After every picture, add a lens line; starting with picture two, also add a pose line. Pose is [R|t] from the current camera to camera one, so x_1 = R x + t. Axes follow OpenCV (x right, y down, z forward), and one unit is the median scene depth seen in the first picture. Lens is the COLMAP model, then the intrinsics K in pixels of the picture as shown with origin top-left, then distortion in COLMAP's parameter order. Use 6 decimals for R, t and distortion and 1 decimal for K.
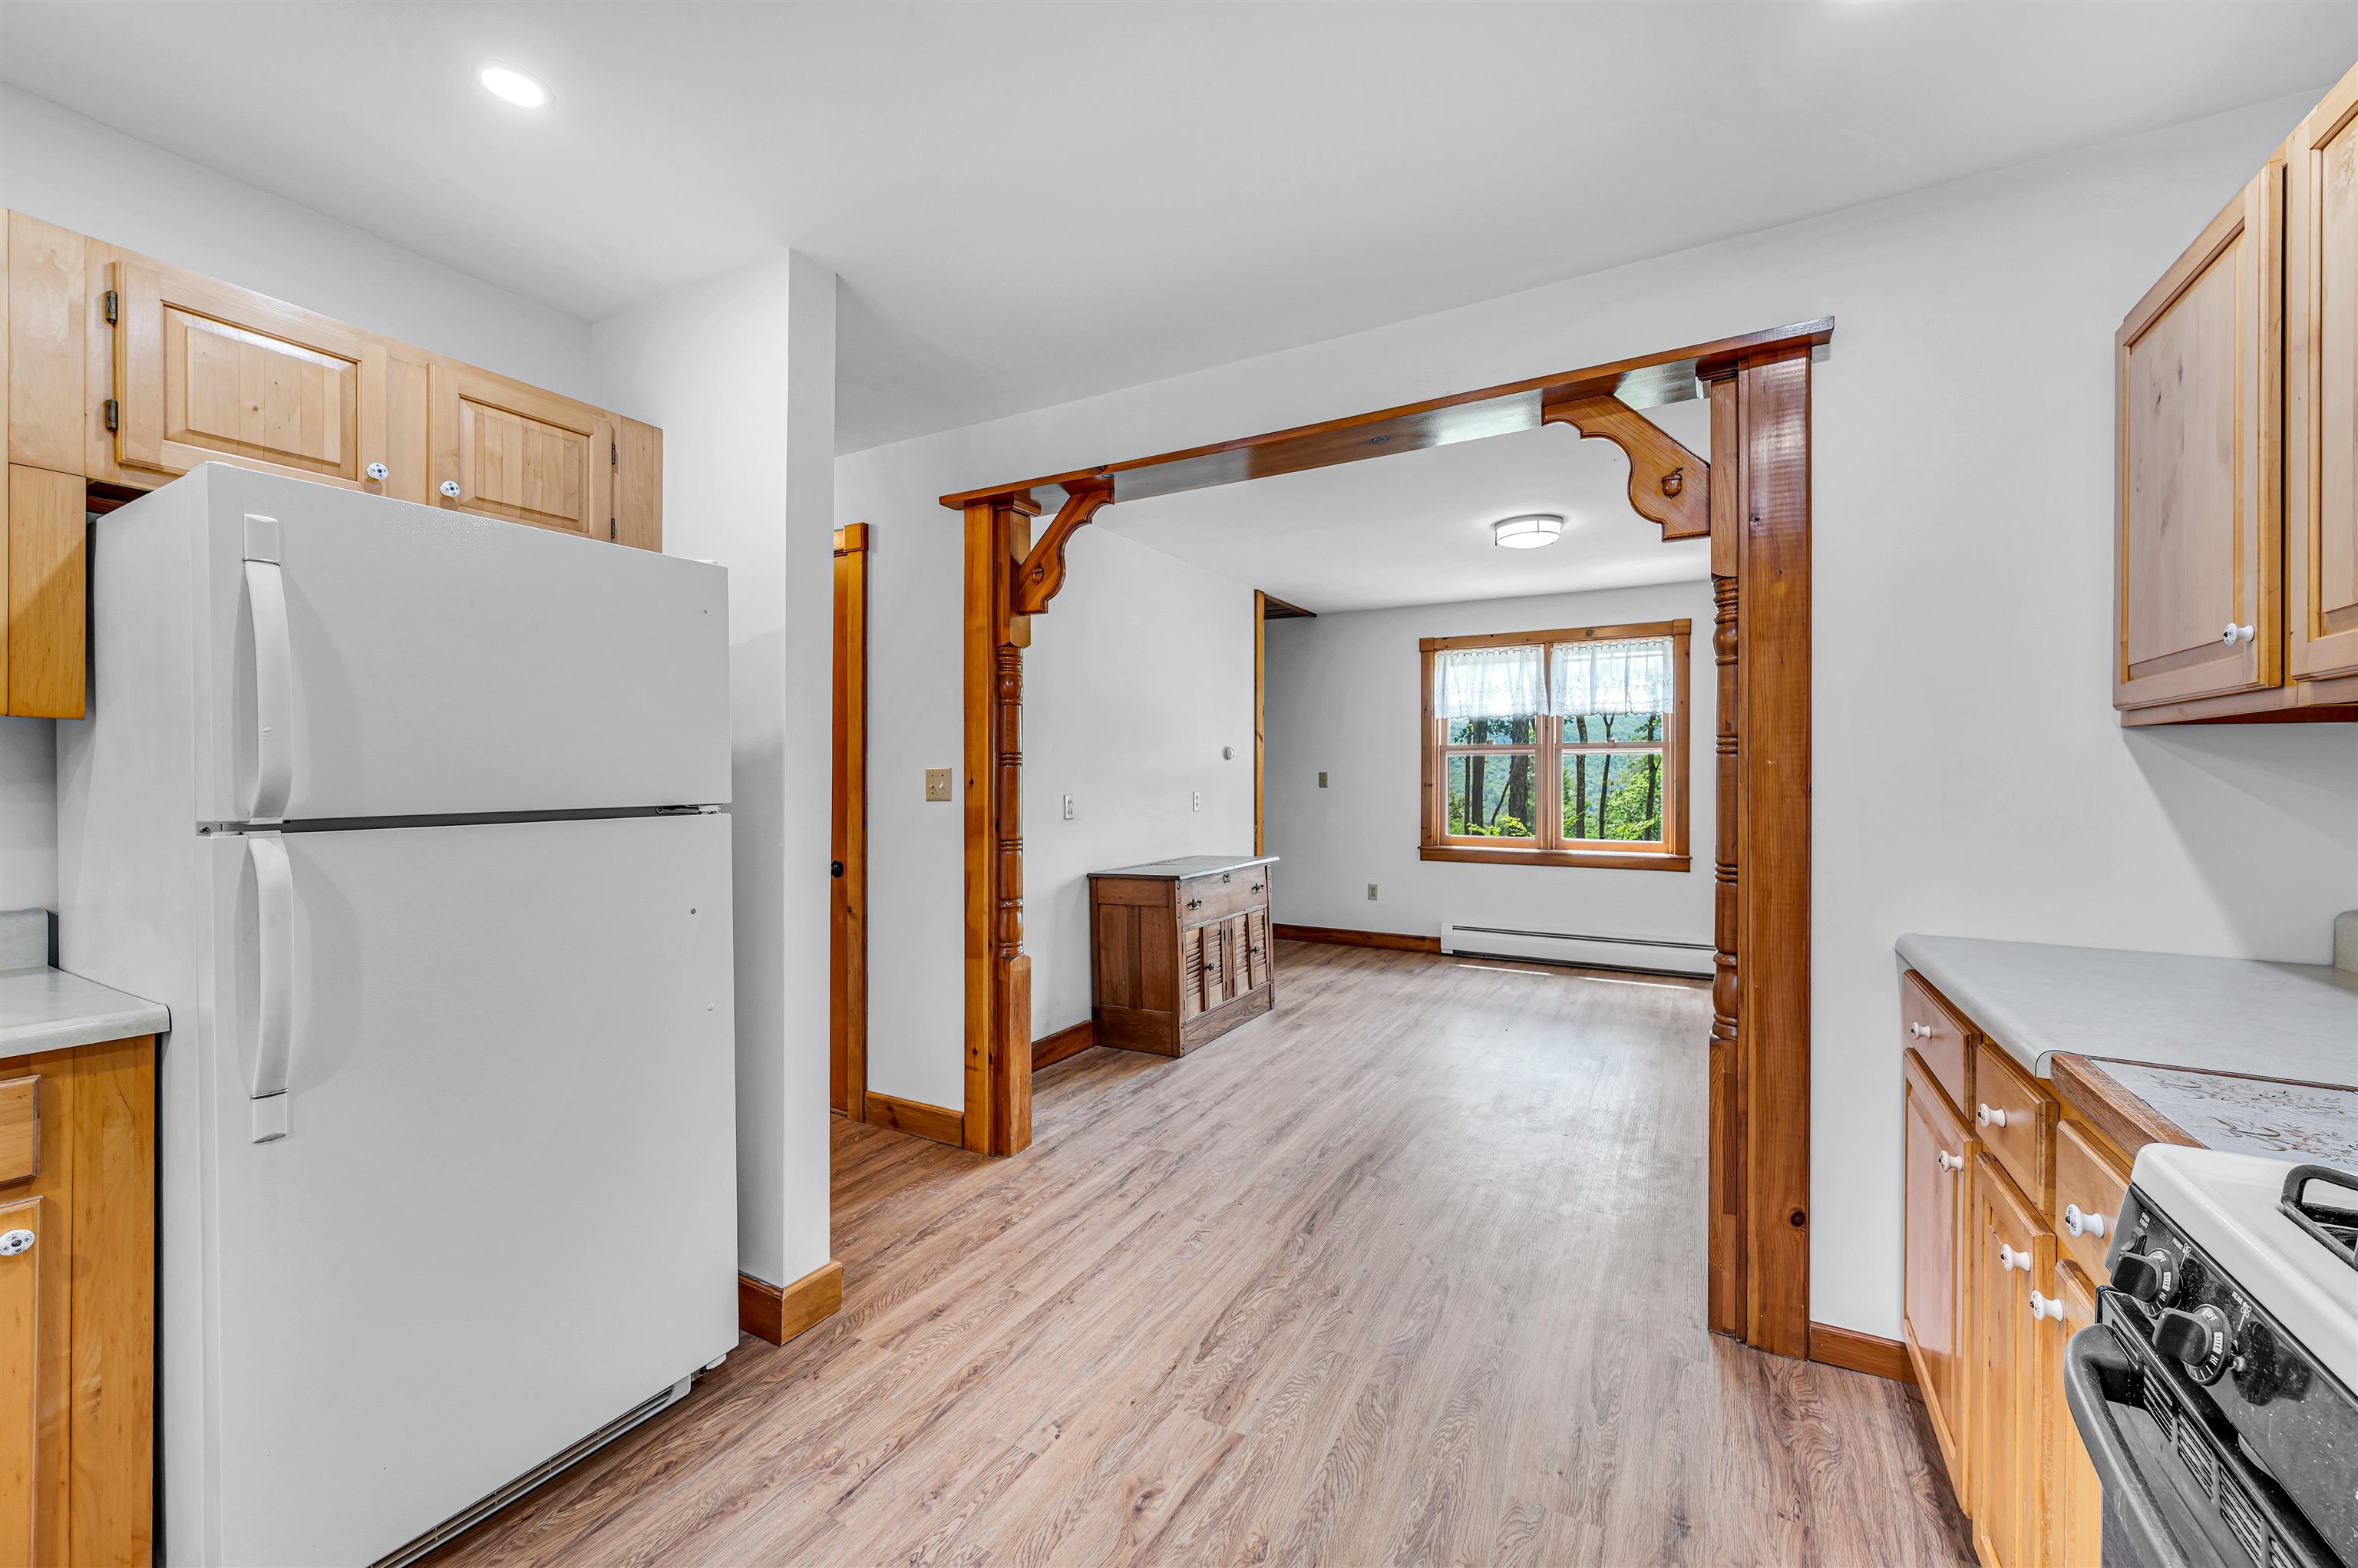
lens RADIAL K [[939.1, 0, 1178.7], [0, 939.1, 779.0], [0, 0, 1]] dist [-0.000052, 0.000484]
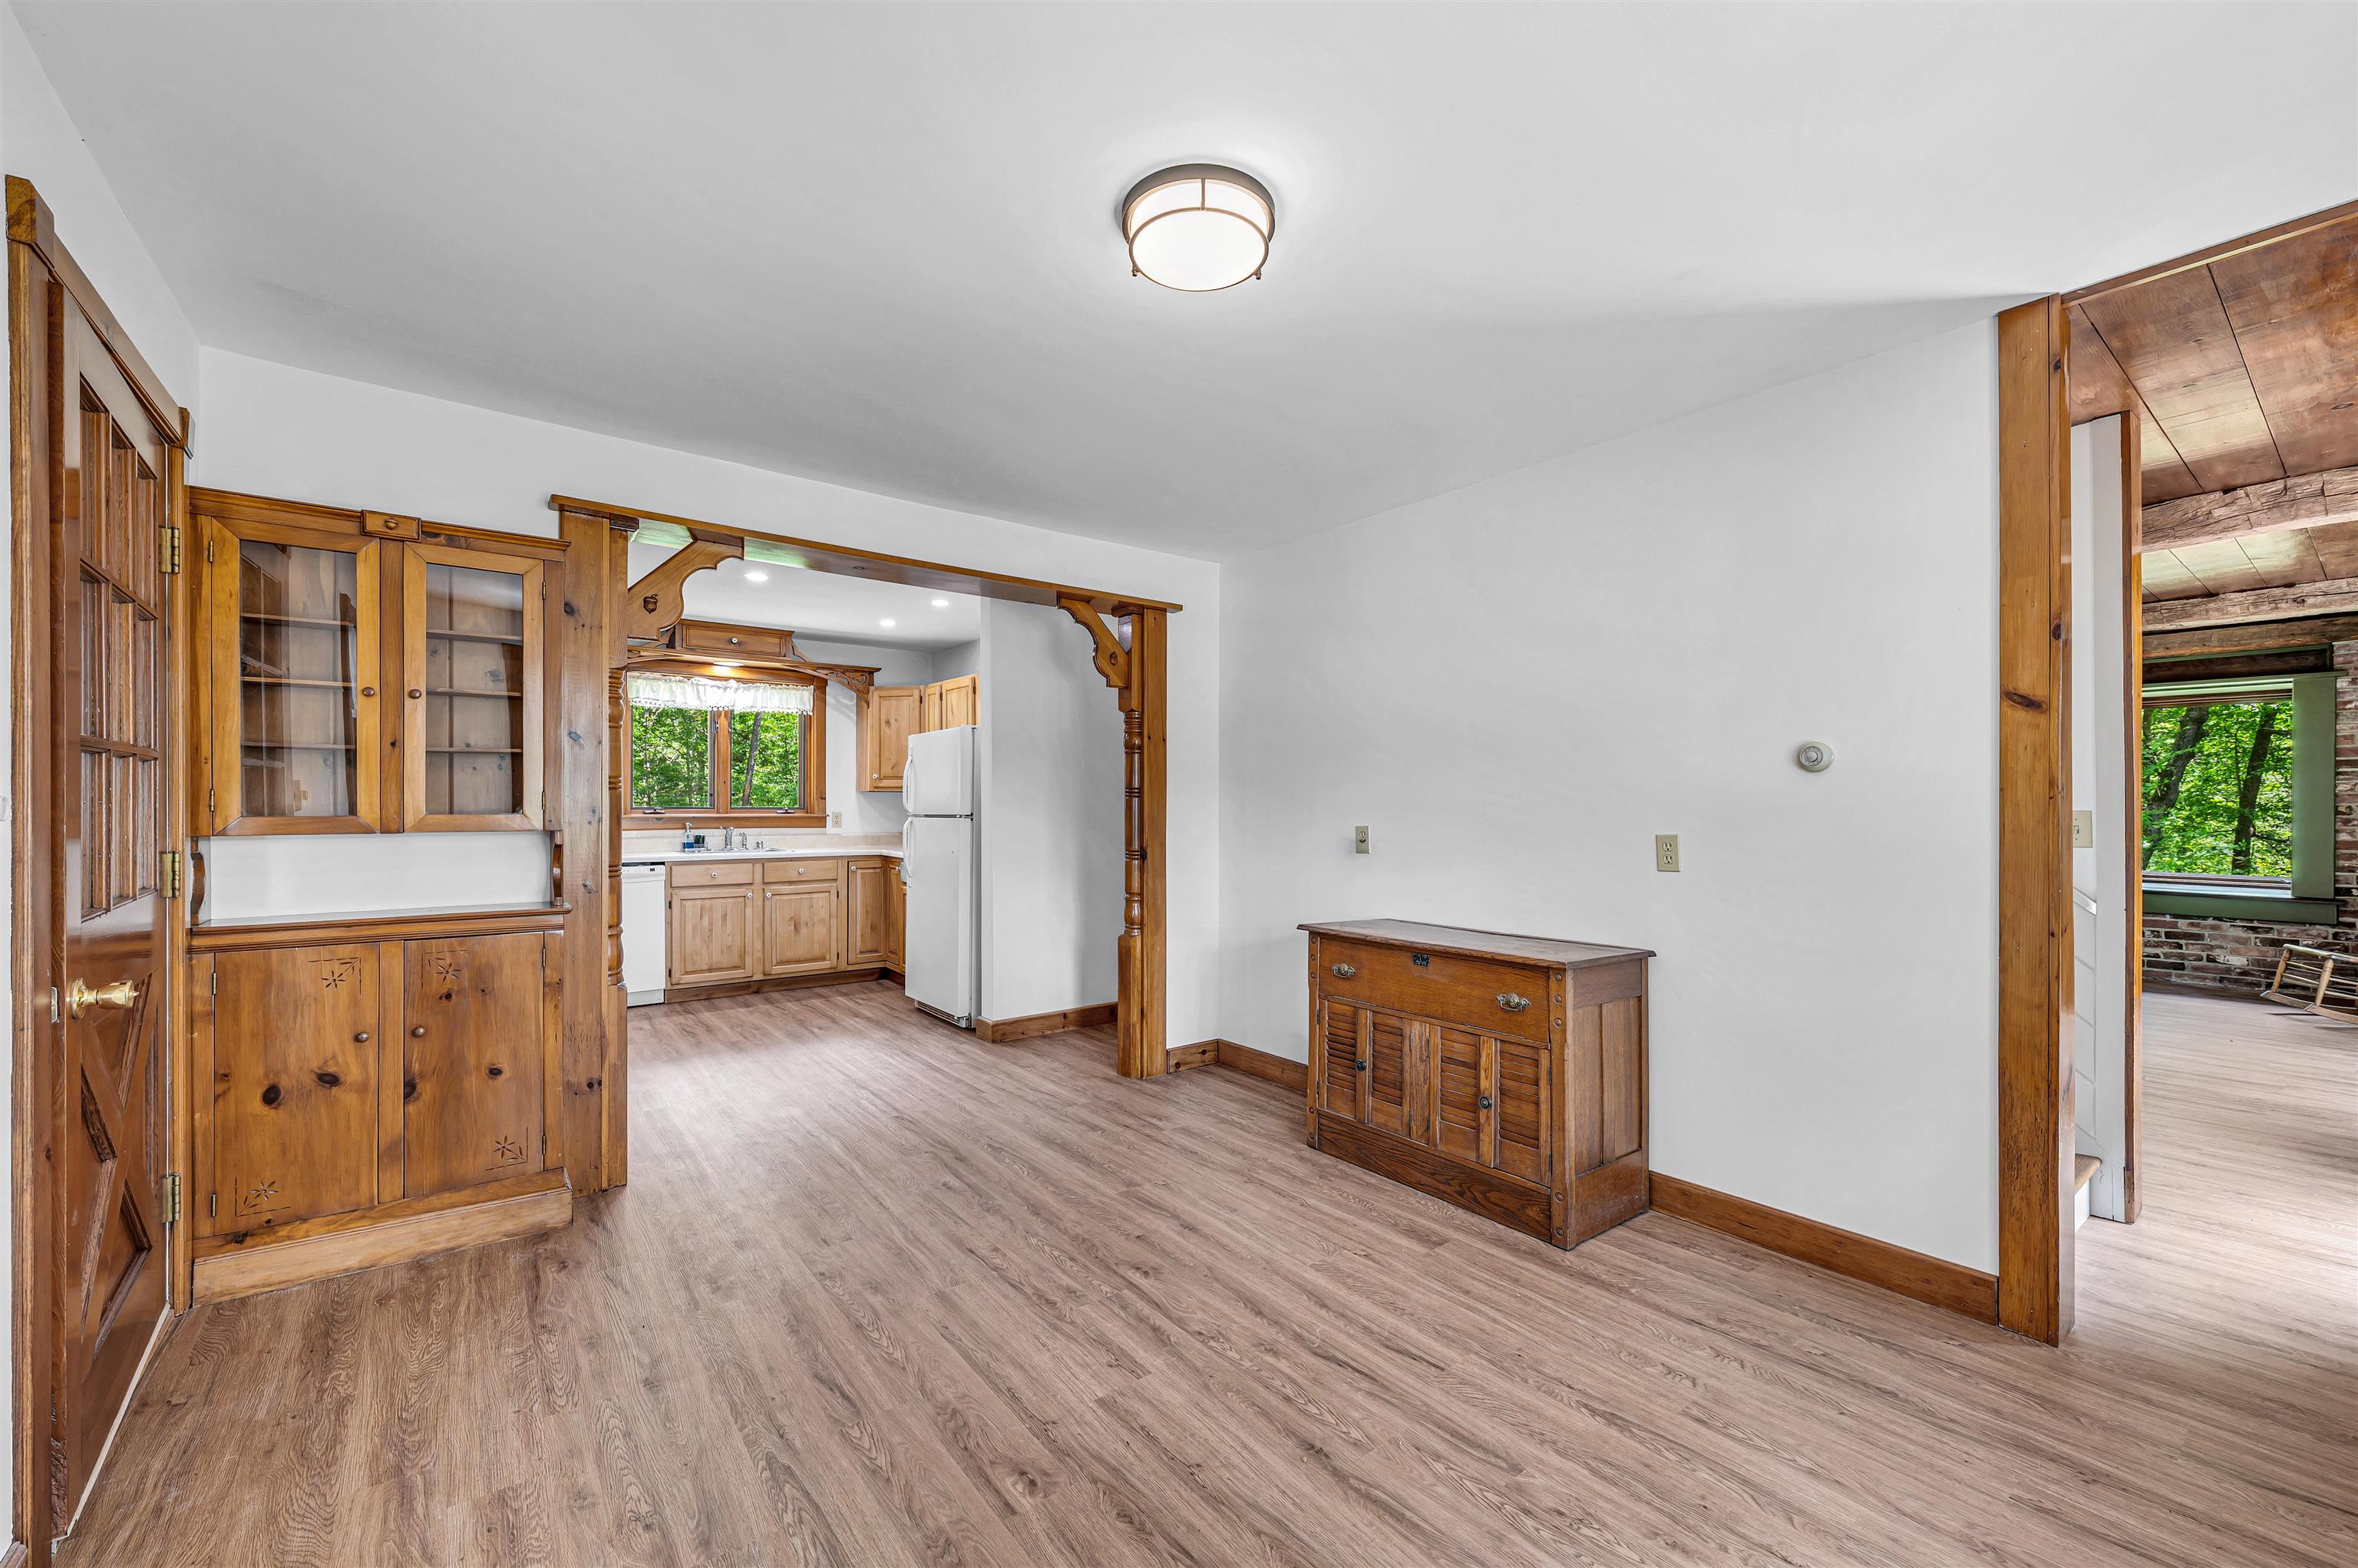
lens RADIAL K [[939.1, 0, 1177.7], [0, 939.1, 801.8], [0, 0, 1]] dist [-0.000052, 0.000484]
pose [[-0.392692, 0.008457, -0.919631, 1.080012], [0.003039, 0.999964, 0.007898, -0.021251], [0.919665, 0.000307, -0.392704, 1.621180]]
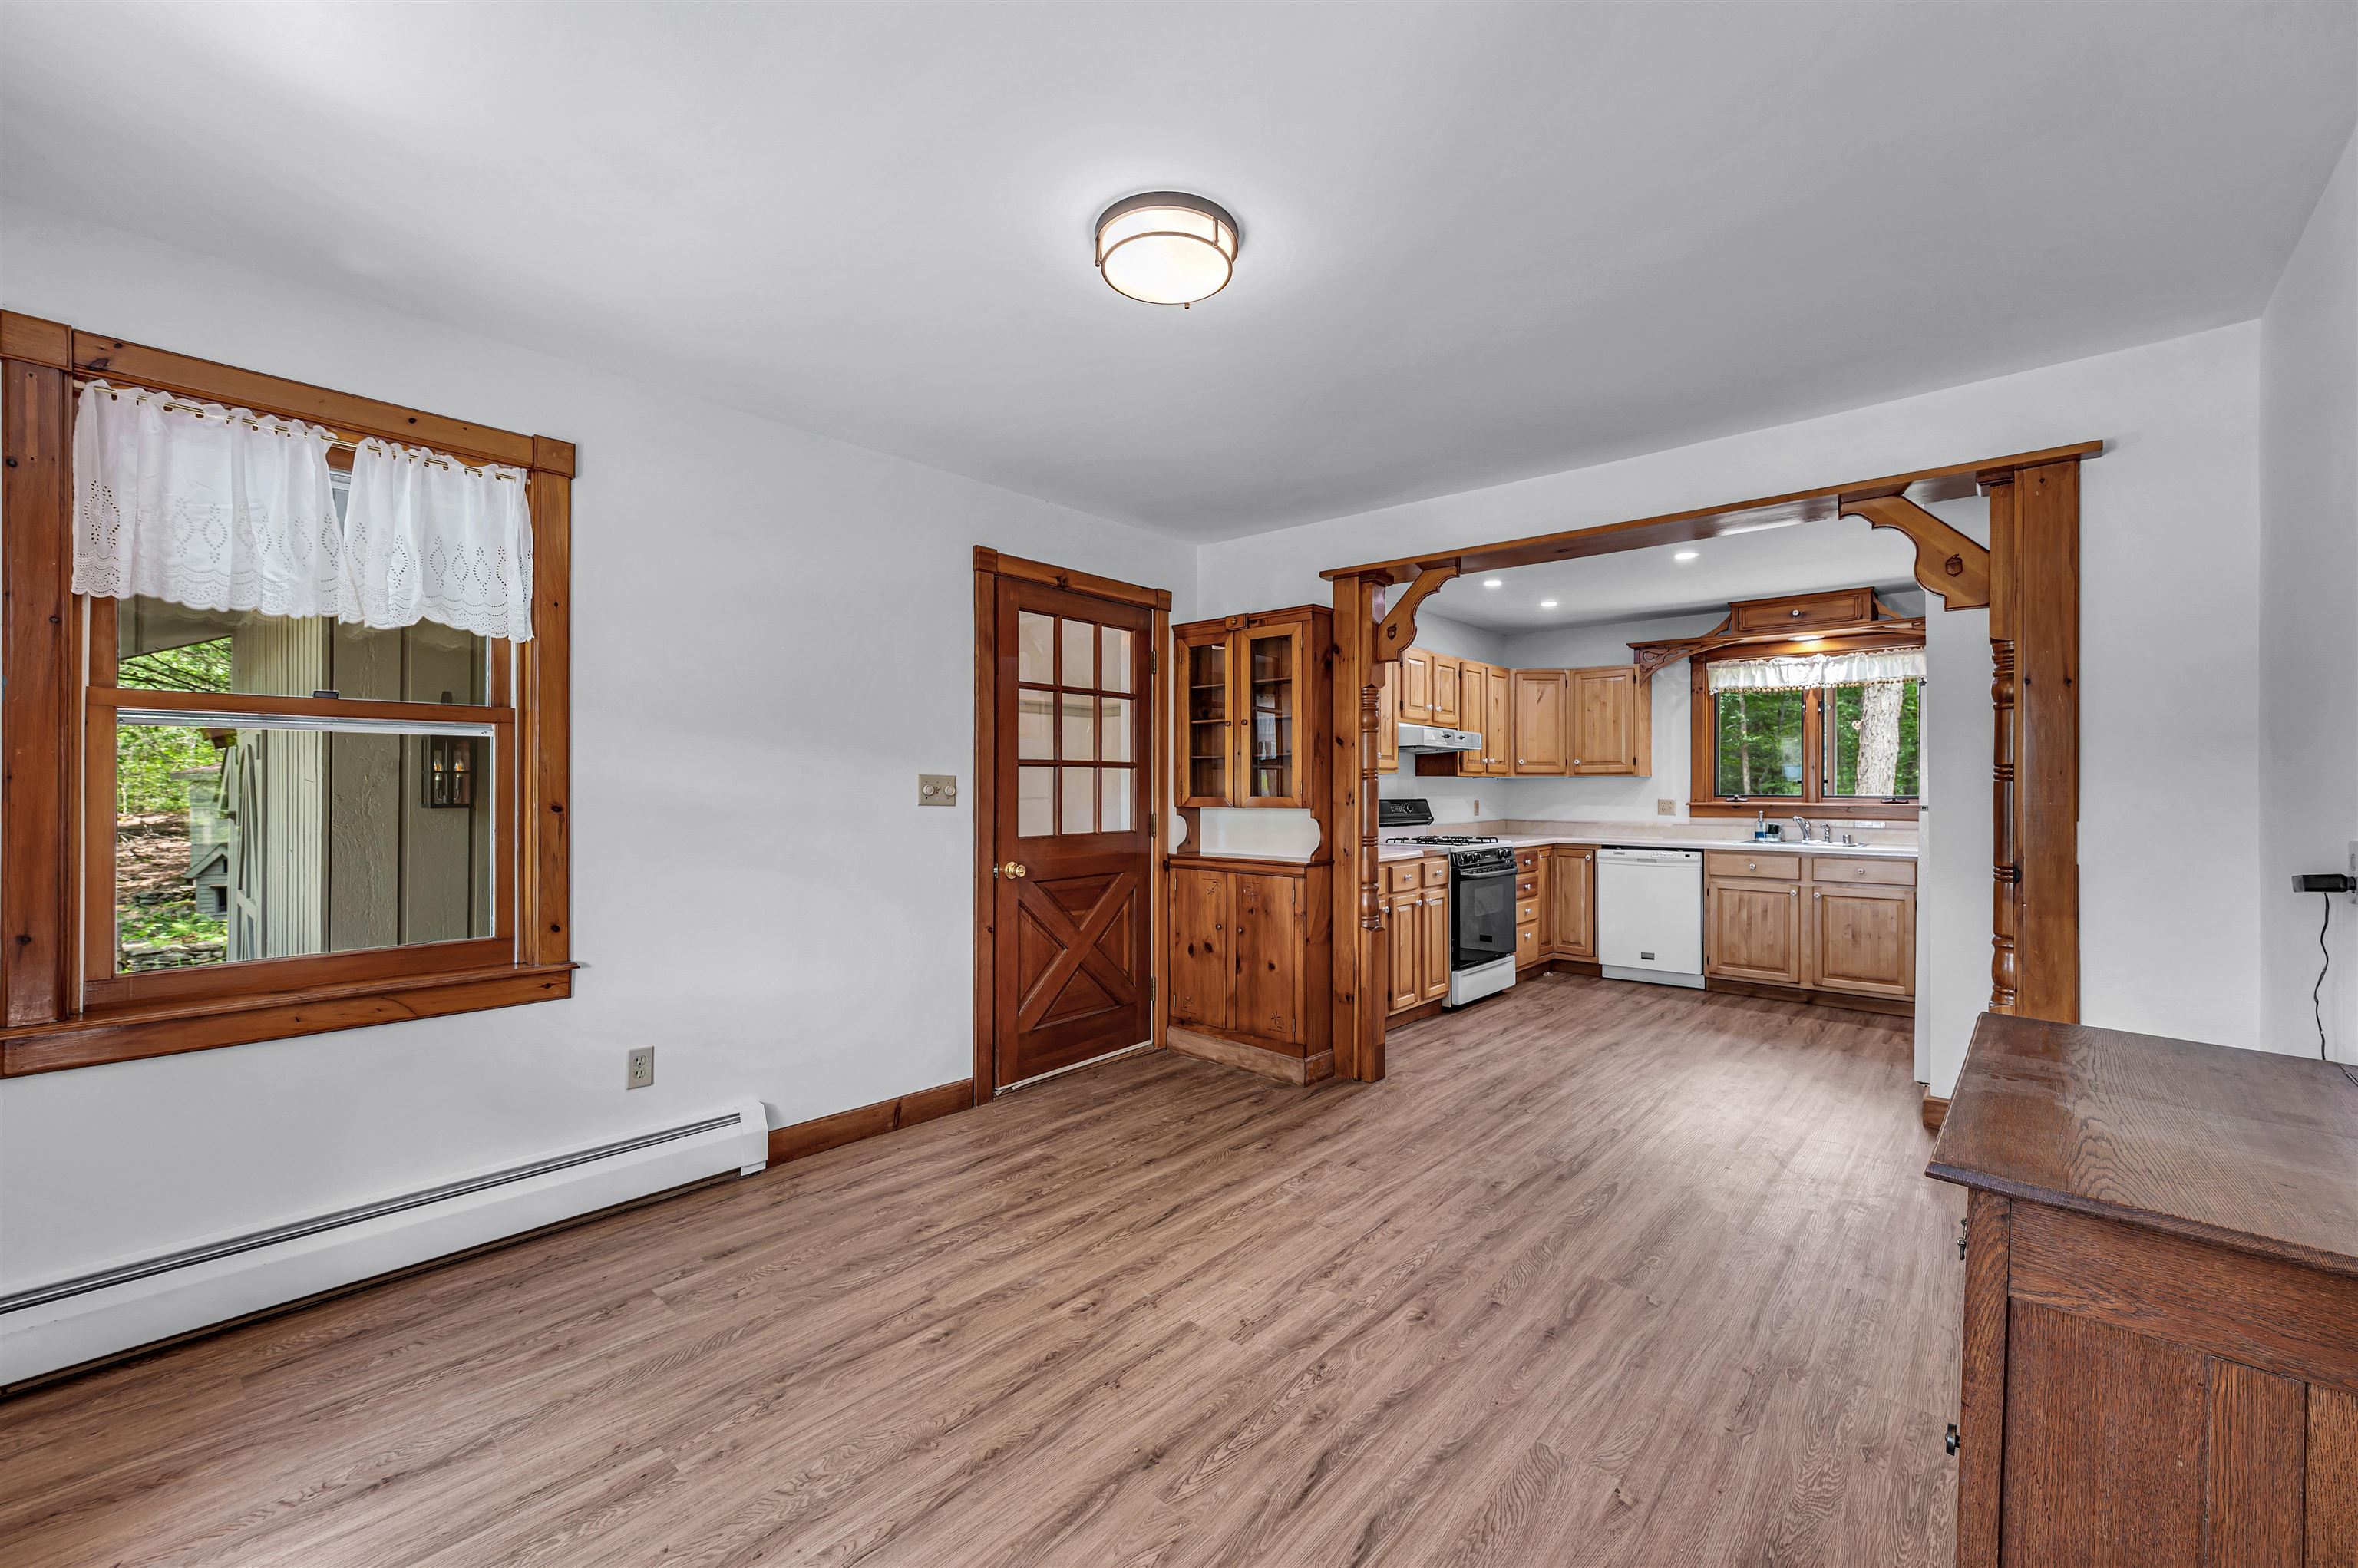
lens RADIAL K [[939.1, 0, 1178.1], [0, 939.1, 786.8], [0, 0, 1]] dist [-0.000052, 0.000484]
pose [[-0.977282, 0.008978, 0.211755, 0.377507], [0.008074, 0.999954, -0.005132, -0.013327], [-0.211791, -0.003305, -0.977309, 2.018664]]
